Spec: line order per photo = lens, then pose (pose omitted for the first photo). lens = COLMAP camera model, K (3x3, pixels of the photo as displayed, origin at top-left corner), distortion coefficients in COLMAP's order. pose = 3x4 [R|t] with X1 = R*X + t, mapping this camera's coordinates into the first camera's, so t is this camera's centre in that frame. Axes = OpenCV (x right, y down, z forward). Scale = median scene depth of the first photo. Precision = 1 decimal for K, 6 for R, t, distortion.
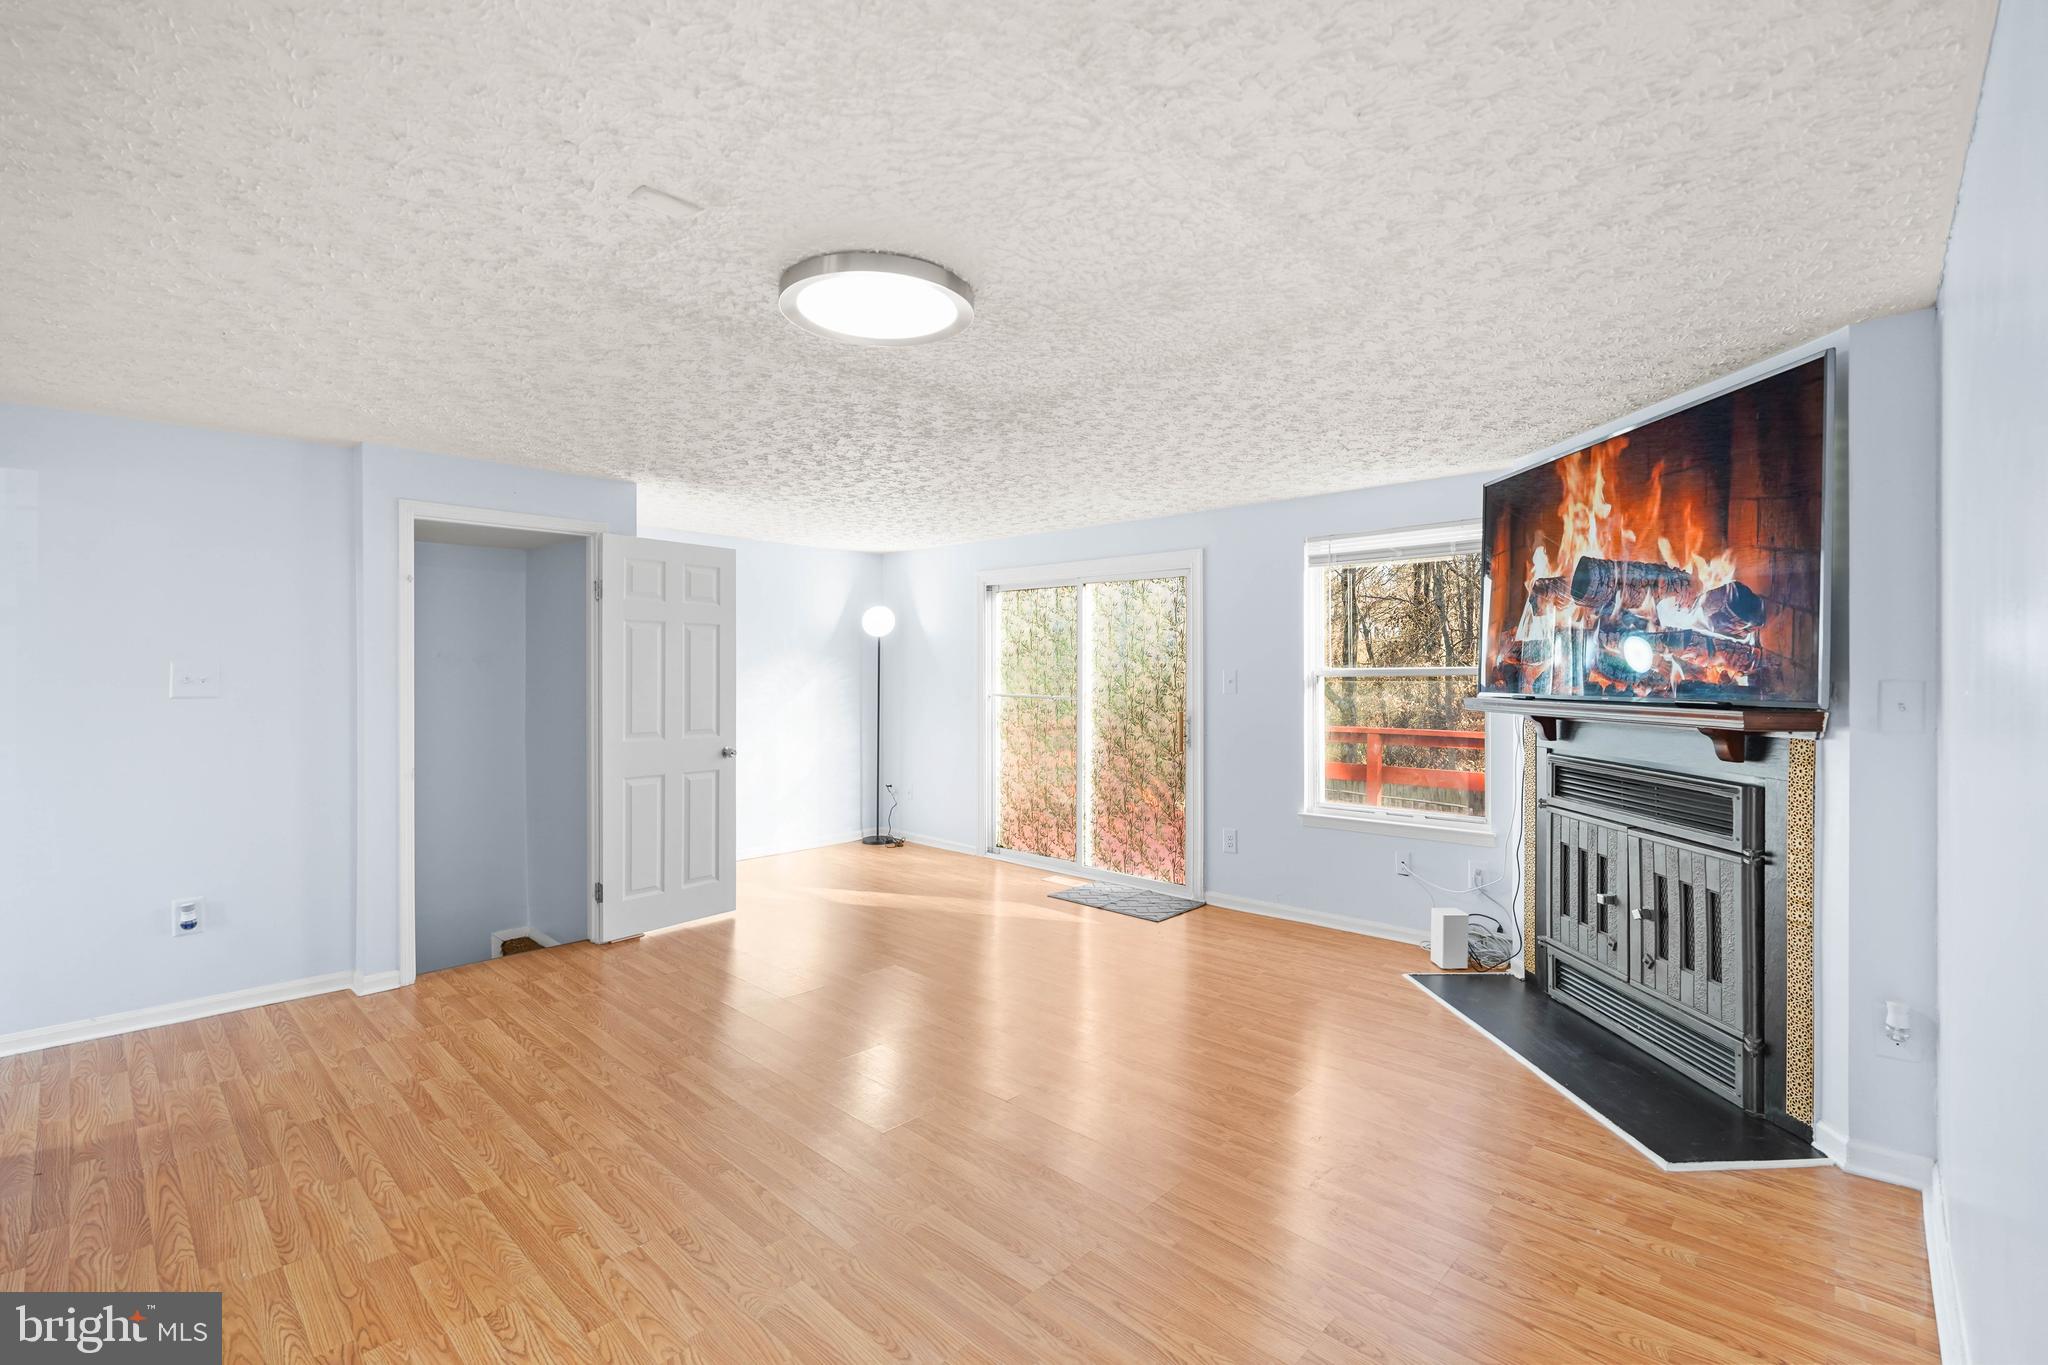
lens RADIAL K [[904.6, 0, 1033.7], [0, 904.6, 674.1], [0, 0, 1]] dist [-0.011510, 0.002019]
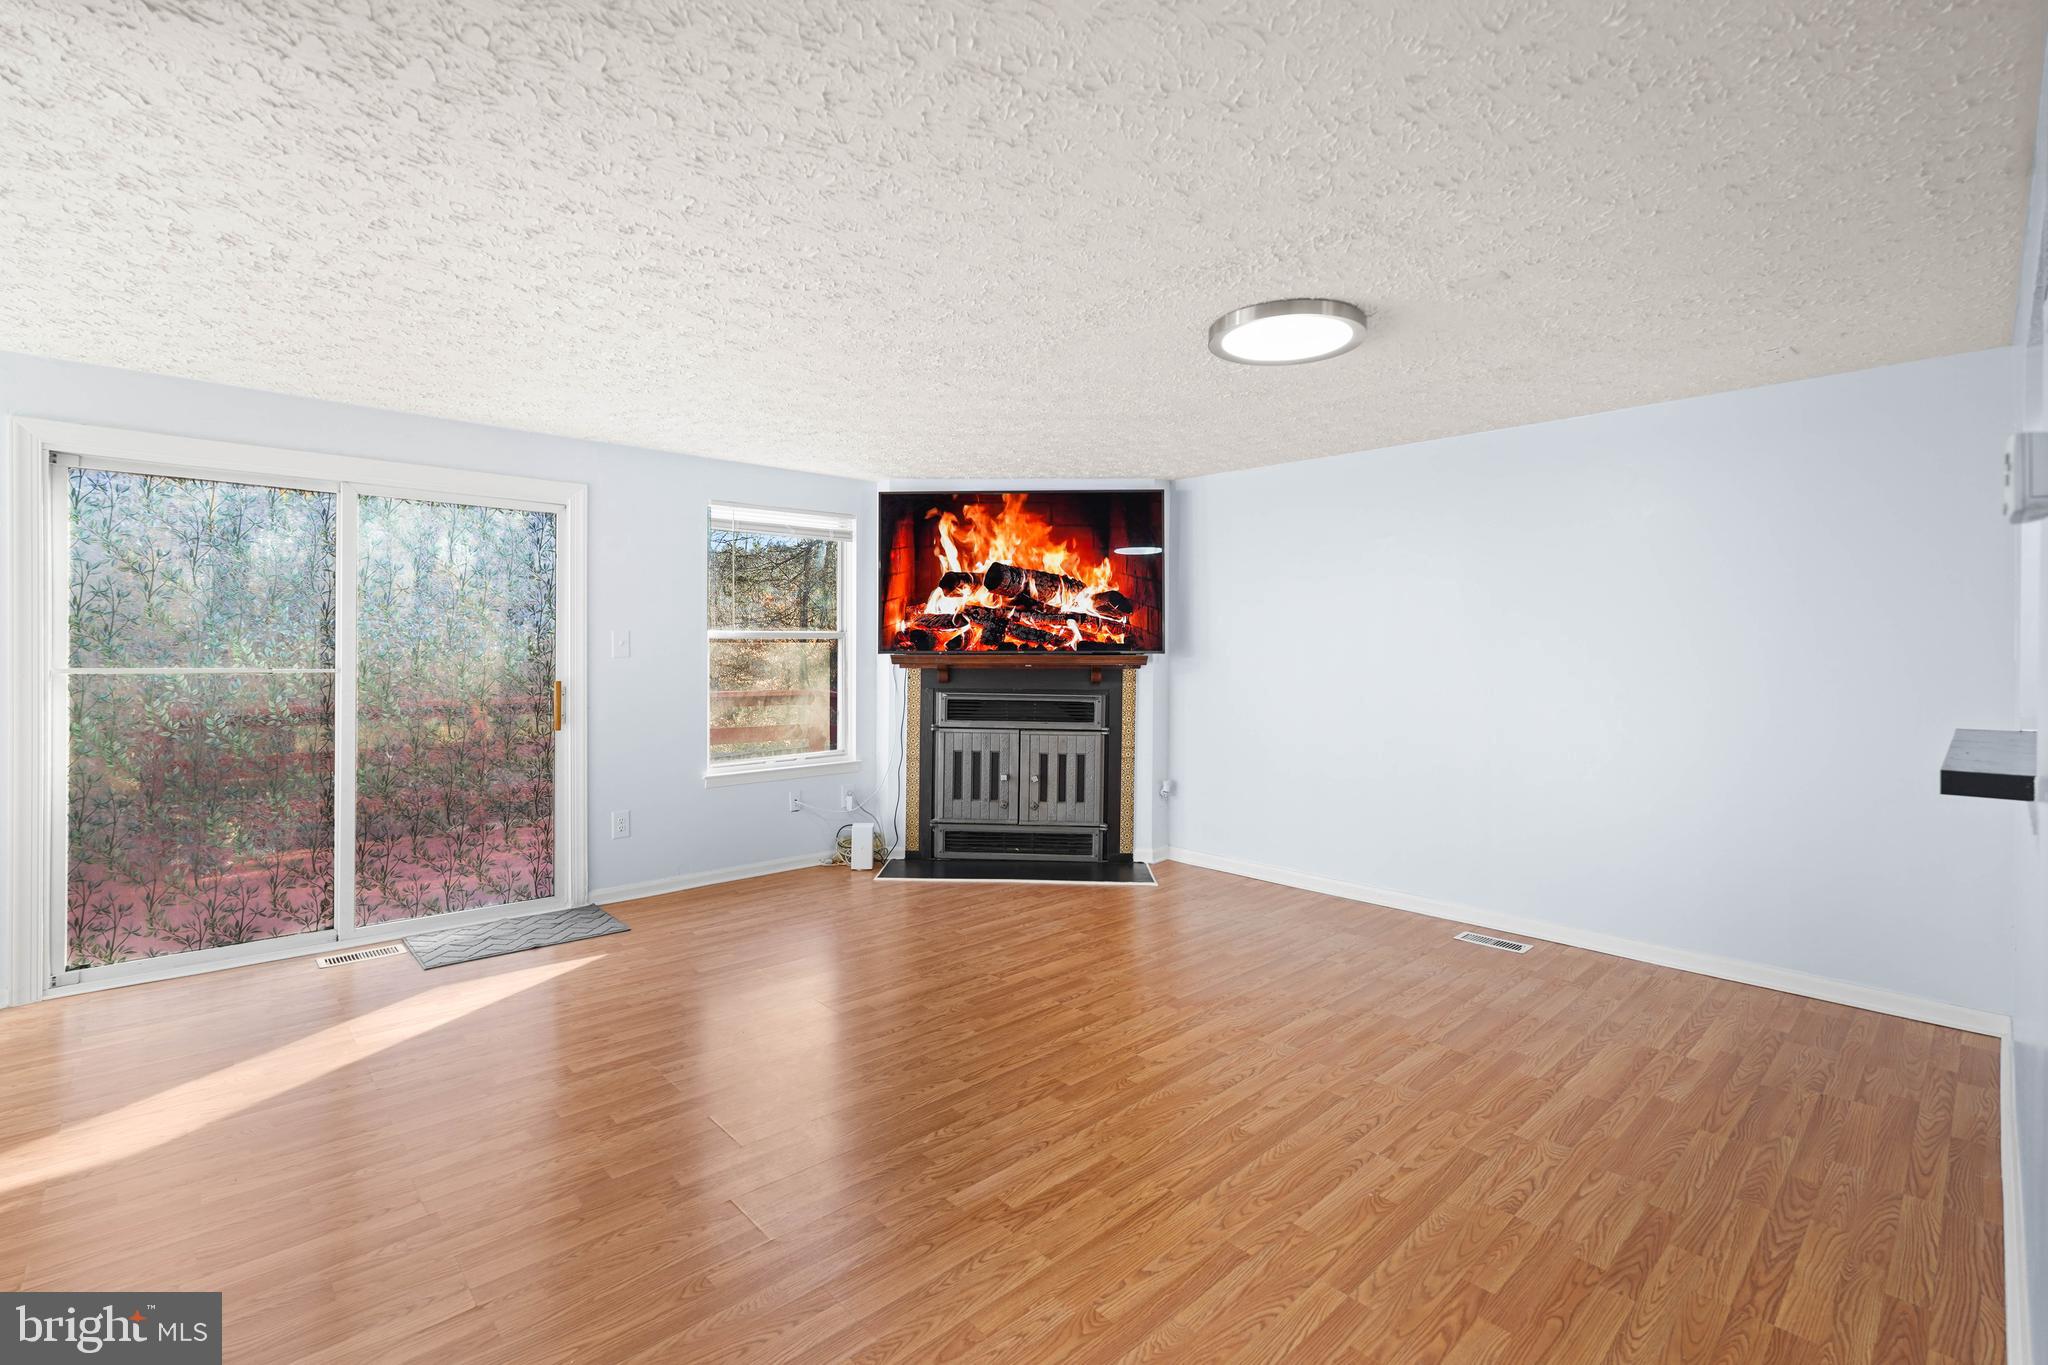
lens RADIAL K [[904.6, 0, 1021.0], [0, 904.6, 668.6], [0, 0, 1]] dist [-0.011510, 0.002019]
pose [[0.077660, -0.023301, 0.996708, -1.153811], [-0.002906, 0.999717, 0.023598, 0.020695], [-0.996976, -0.004729, 0.077571, 1.009827]]
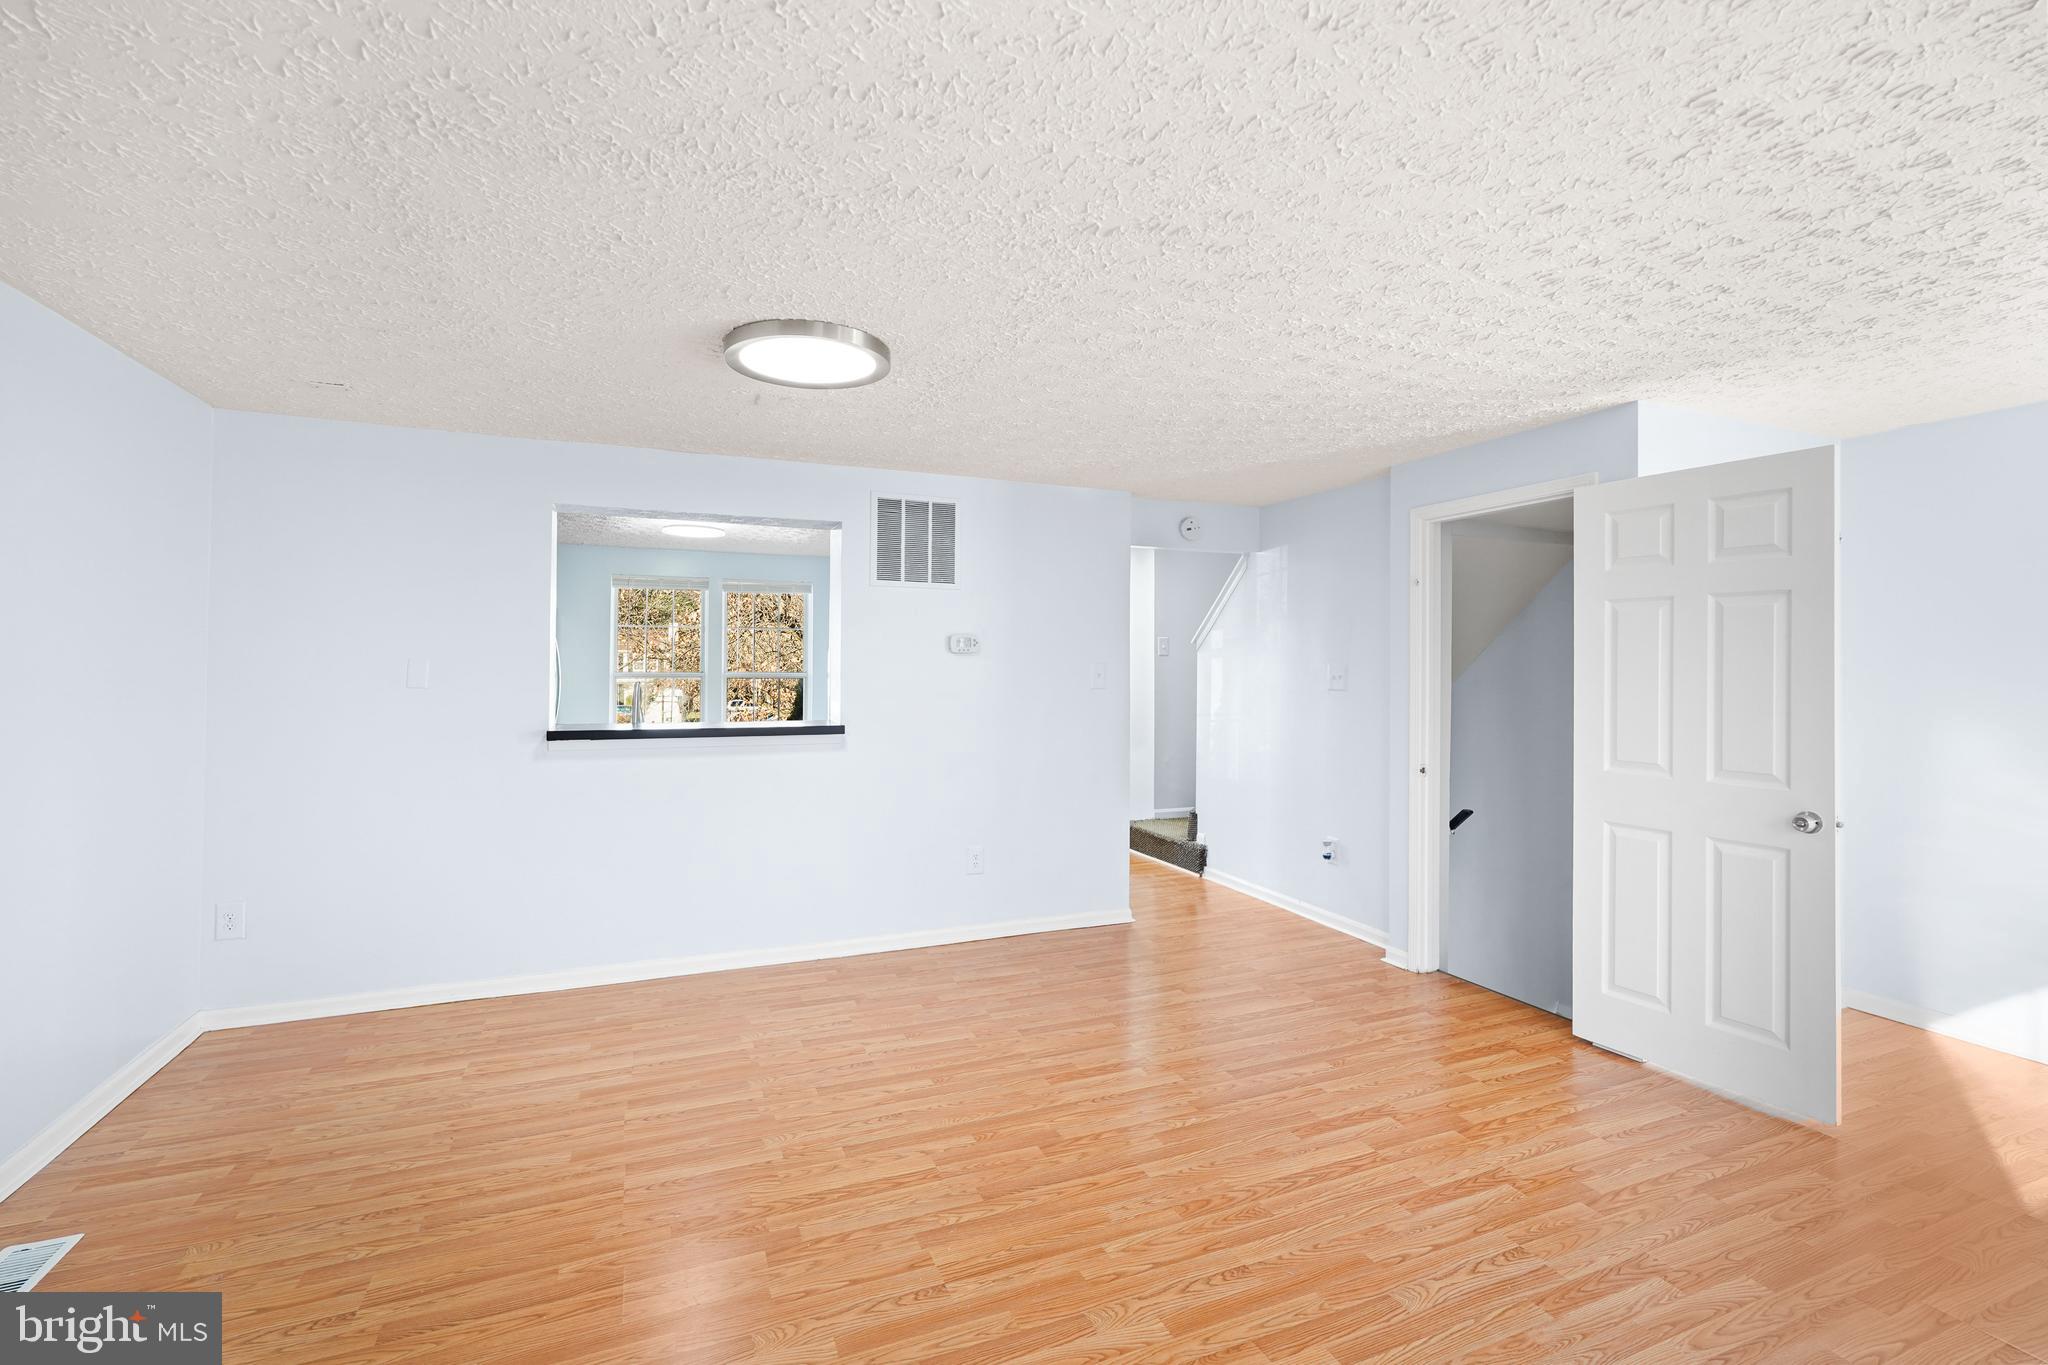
lens RADIAL K [[904.6, 0, 1016.1], [0, 904.6, 674.2], [0, 0, 1]] dist [-0.011510, 0.002019]
pose [[-0.424463, 0.002884, -0.905441, 0.613822], [-0.007419, 0.999950, 0.006663, -0.005270], [0.905415, 0.009545, -0.424421, 1.393271]]
